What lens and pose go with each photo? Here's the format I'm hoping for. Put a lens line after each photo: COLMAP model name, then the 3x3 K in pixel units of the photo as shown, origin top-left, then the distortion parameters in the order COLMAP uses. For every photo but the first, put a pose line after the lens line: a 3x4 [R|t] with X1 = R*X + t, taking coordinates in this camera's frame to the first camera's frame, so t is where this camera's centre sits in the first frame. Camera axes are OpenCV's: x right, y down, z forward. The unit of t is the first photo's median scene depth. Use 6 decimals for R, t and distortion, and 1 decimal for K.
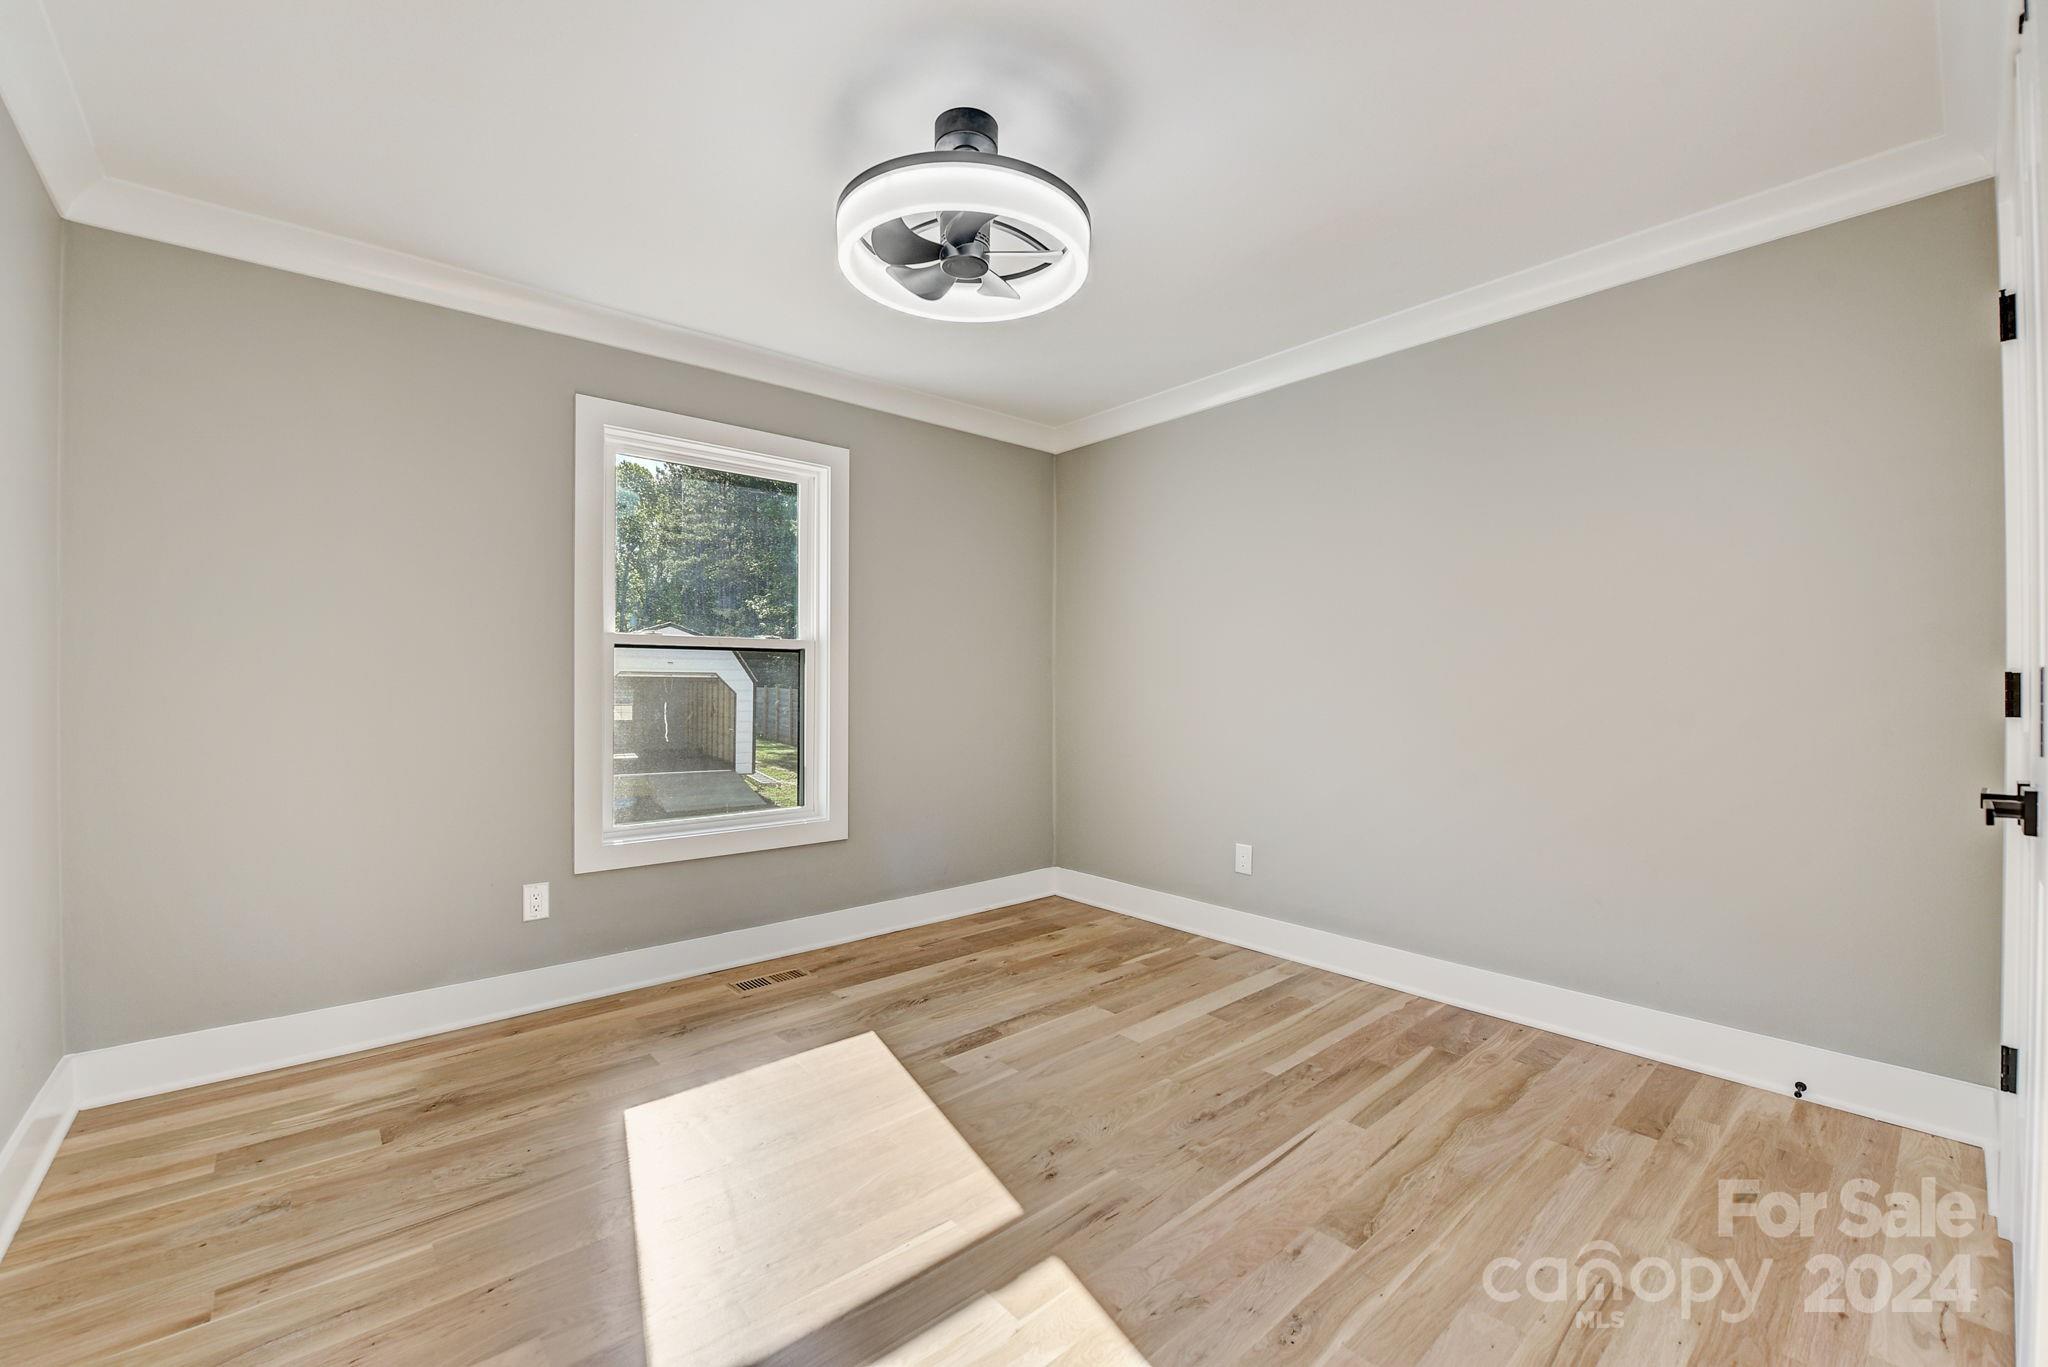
lens RADIAL K [[836.2, 0, 1012.2], [0, 836.2, 683.4], [0, 0, 1]] dist [-0.000712, -0.000209]
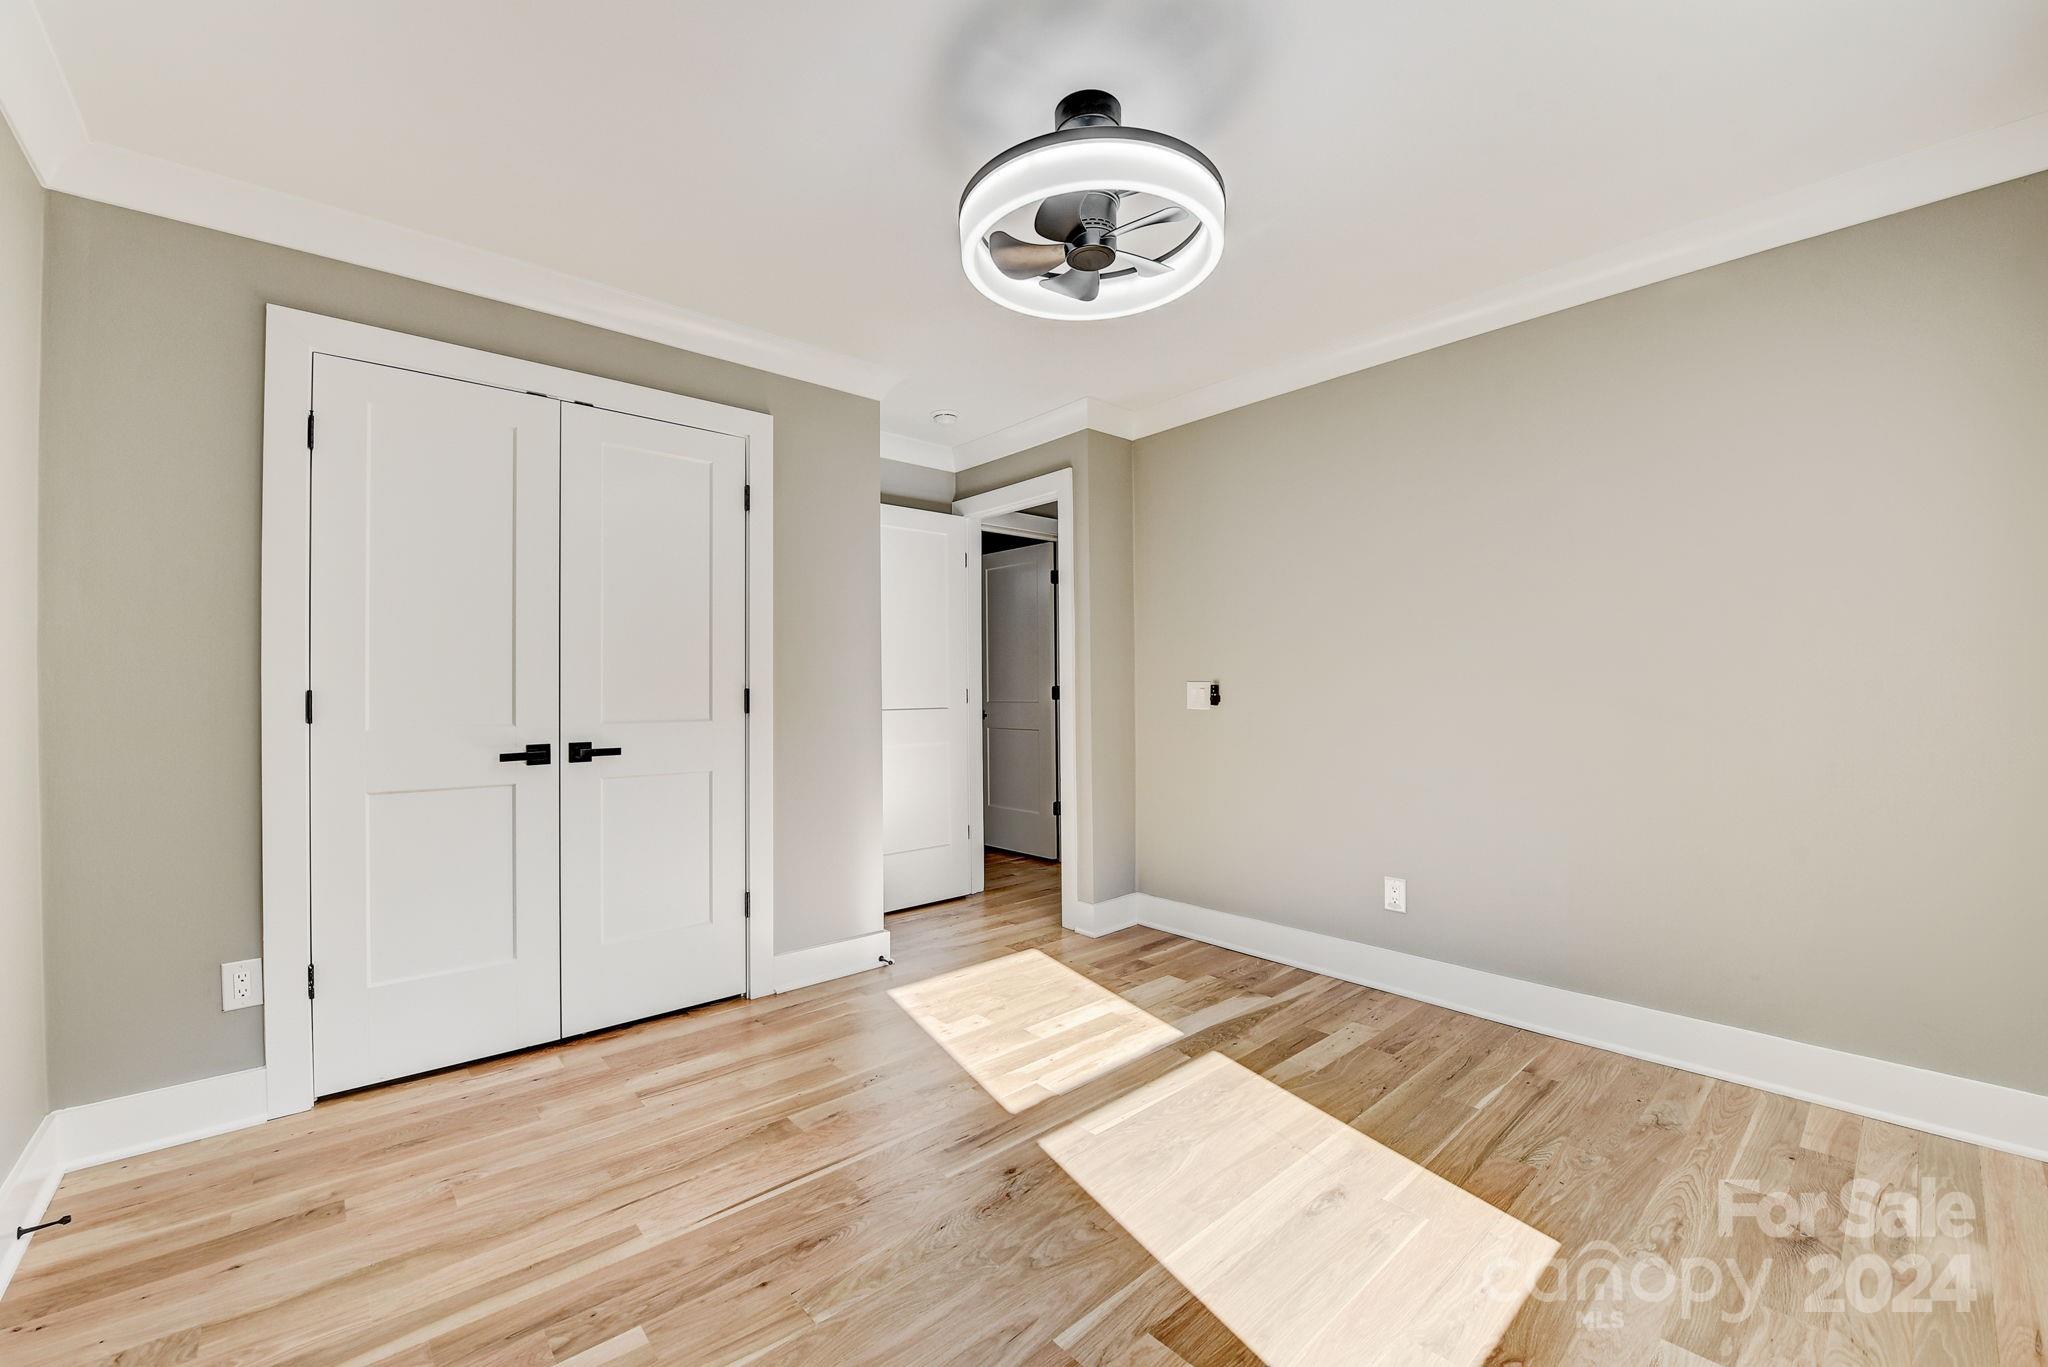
lens RADIAL K [[836.2, 0, 1012.2], [0, 836.2, 683.4], [0, 0, 1]] dist [-0.000712, -0.000209]
pose [[-0.999919, 0.008853, -0.009187, 0.048380], [0.008890, 0.999953, -0.003939, -0.007703], [0.009151, -0.004020, -0.999950, 2.012995]]
